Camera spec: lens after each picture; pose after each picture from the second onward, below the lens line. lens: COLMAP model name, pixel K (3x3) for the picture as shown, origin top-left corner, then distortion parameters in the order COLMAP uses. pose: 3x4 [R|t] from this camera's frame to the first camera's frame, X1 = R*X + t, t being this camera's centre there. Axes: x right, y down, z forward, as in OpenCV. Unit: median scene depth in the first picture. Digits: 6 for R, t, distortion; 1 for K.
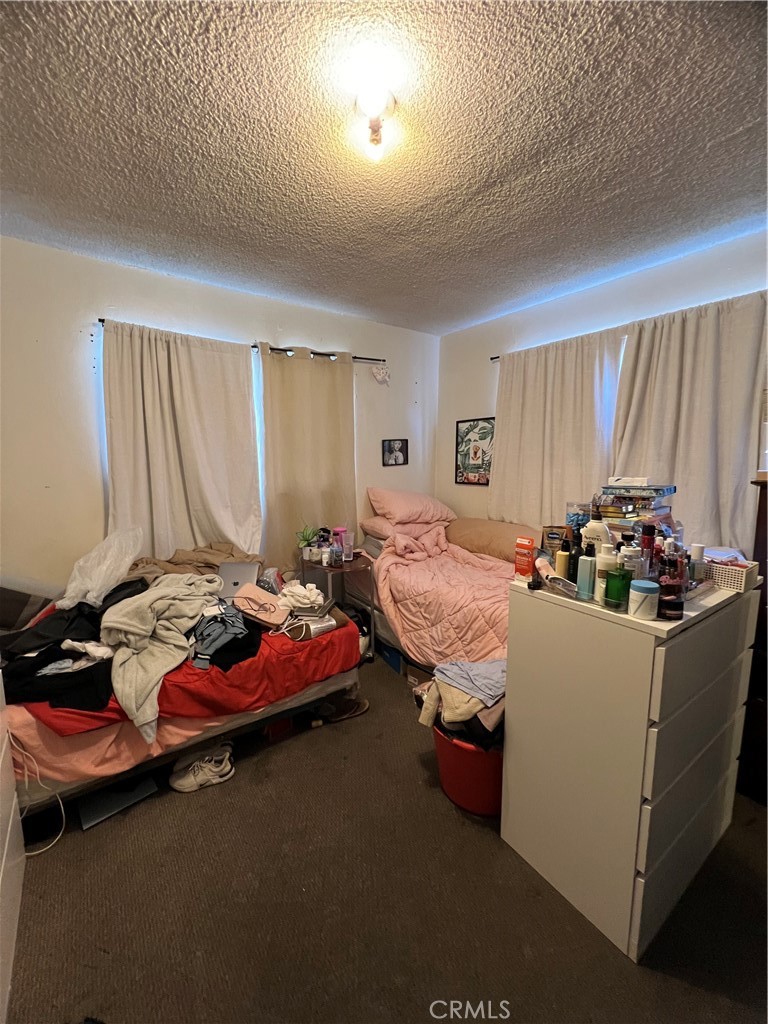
lens RADIAL K [[410.6, 0, 384.2], [0, 410.6, 508.4], [0, 0, 1]] dist [-0.003616, 0.000272]
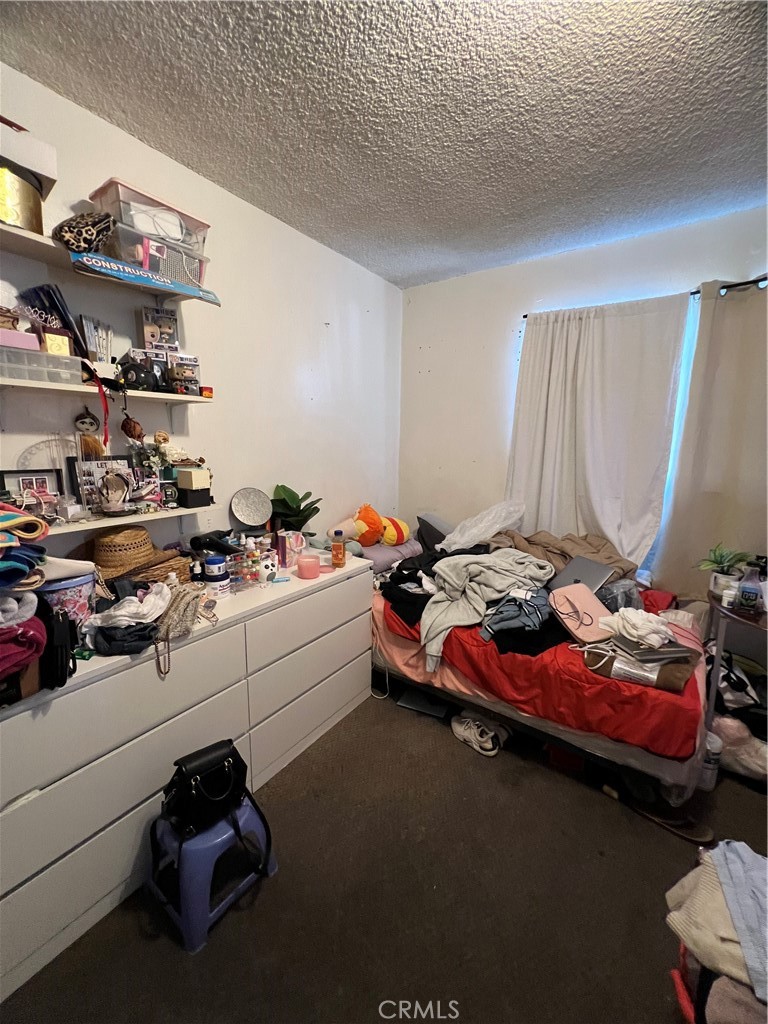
lens RADIAL K [[410.6, 0, 382.5], [0, 410.6, 509.6], [0, 0, 1]] dist [-0.003616, 0.000272]
pose [[0.319050, 0.158115, -0.934455, 0.391848], [-0.137366, 0.983288, 0.119477, -0.021997], [0.937730, 0.090243, 0.335438, 0.371510]]
